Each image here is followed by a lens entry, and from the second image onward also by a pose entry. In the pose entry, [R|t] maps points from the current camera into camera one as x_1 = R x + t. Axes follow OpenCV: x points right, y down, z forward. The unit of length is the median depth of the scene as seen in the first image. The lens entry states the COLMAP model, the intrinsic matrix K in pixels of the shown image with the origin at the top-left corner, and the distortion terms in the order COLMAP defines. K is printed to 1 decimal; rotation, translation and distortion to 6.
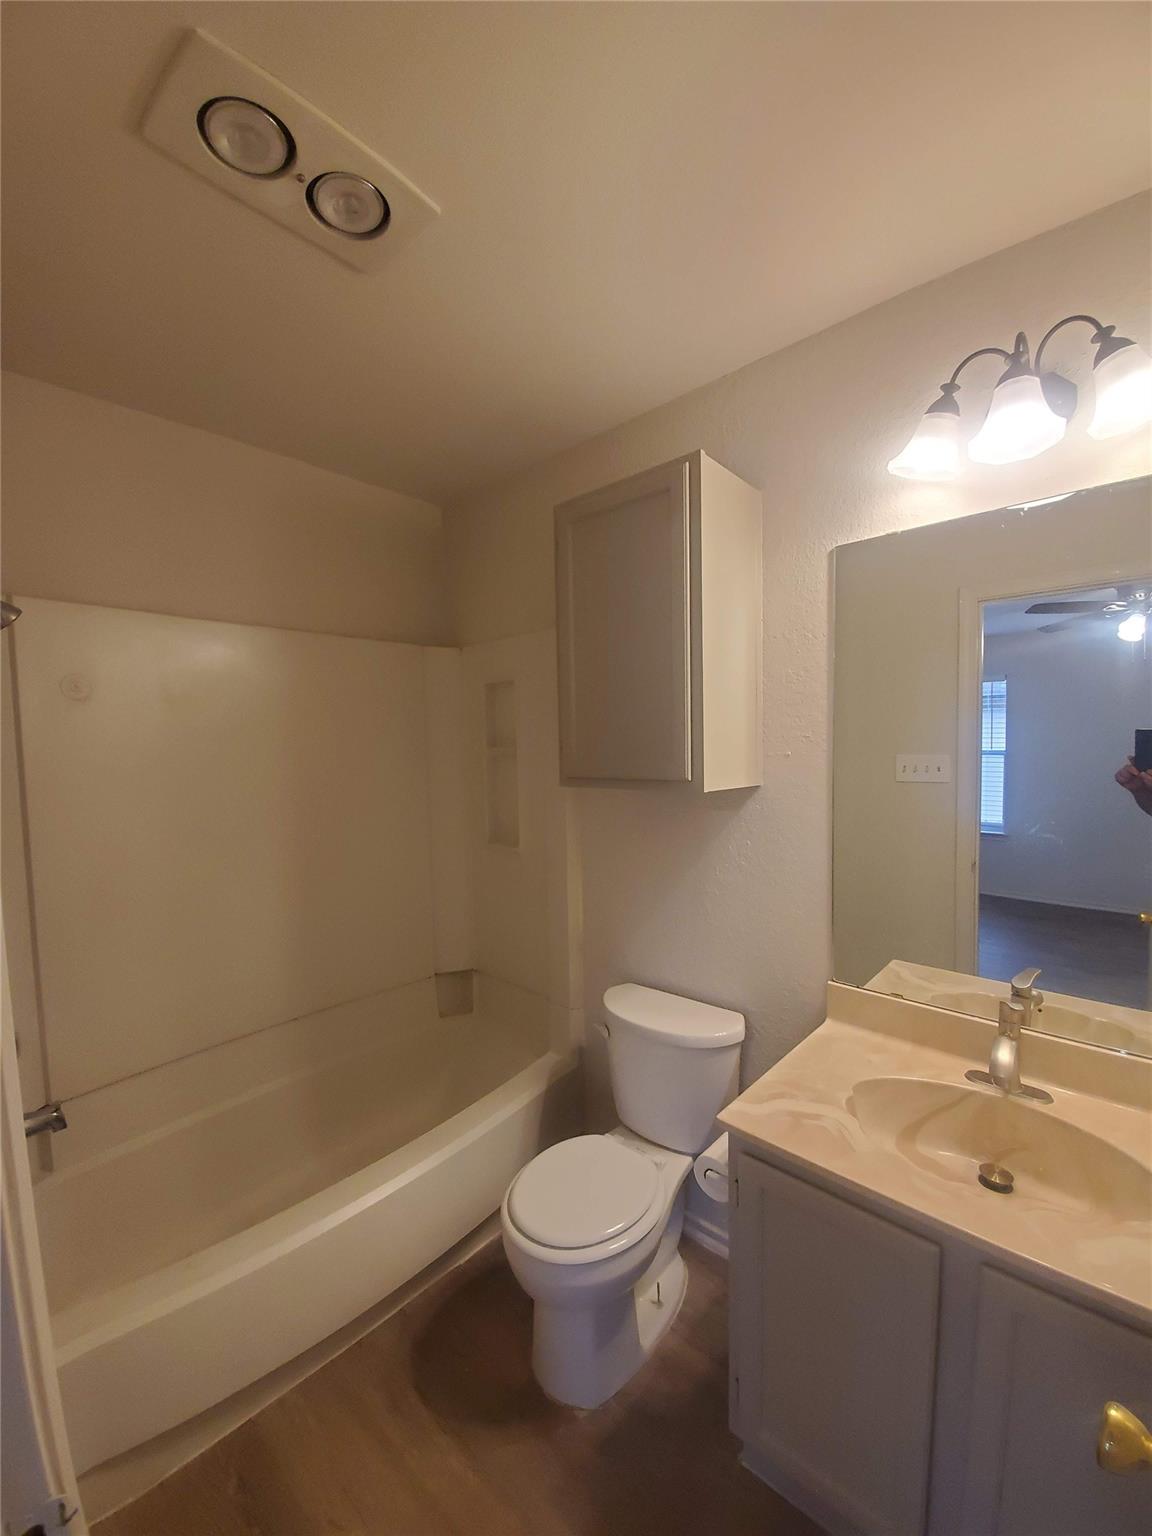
lens RADIAL K [[607.4, 0, 589.5], [0, 607.4, 763.7], [0, 0, 1]] dist [0.005048, -0.011636]
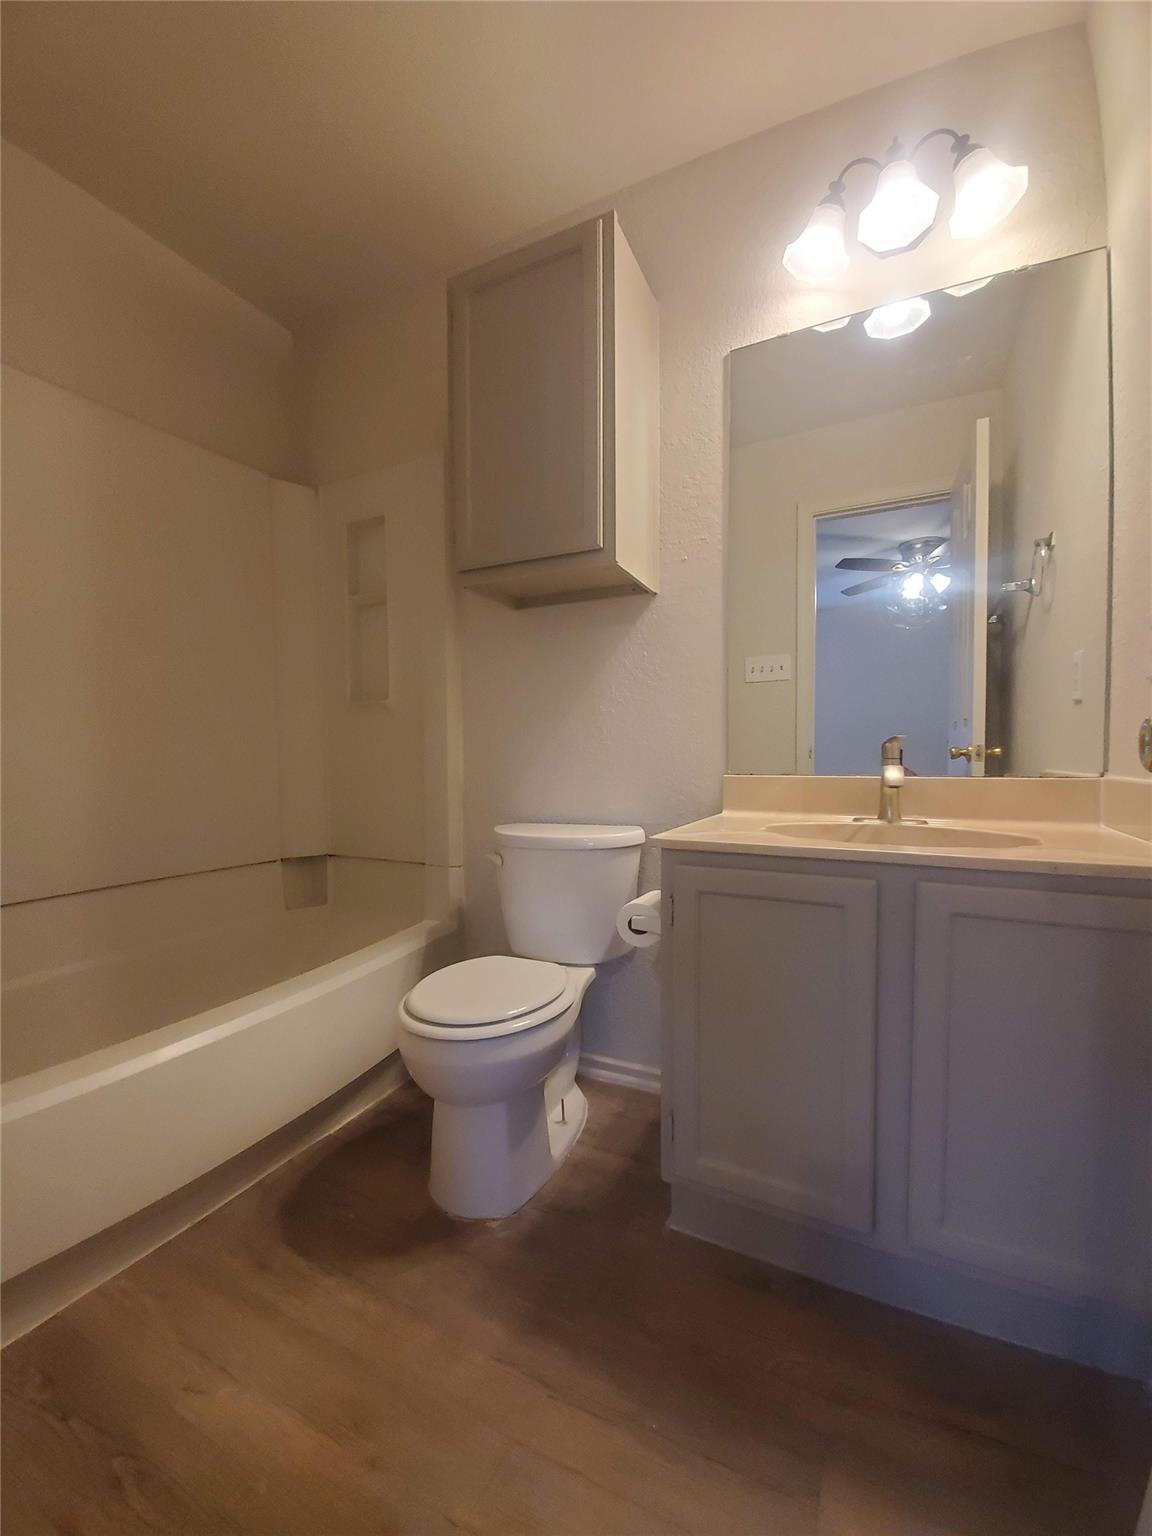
lens RADIAL K [[607.4, 0, 586.5], [0, 607.4, 776.3], [0, 0, 1]] dist [0.005048, -0.011636]
pose [[0.961046, 0.003050, 0.276372, -0.118466], [0.002604, 0.999795, -0.020089, 0.385893], [-0.276376, 0.020026, 0.960841, 0.072383]]
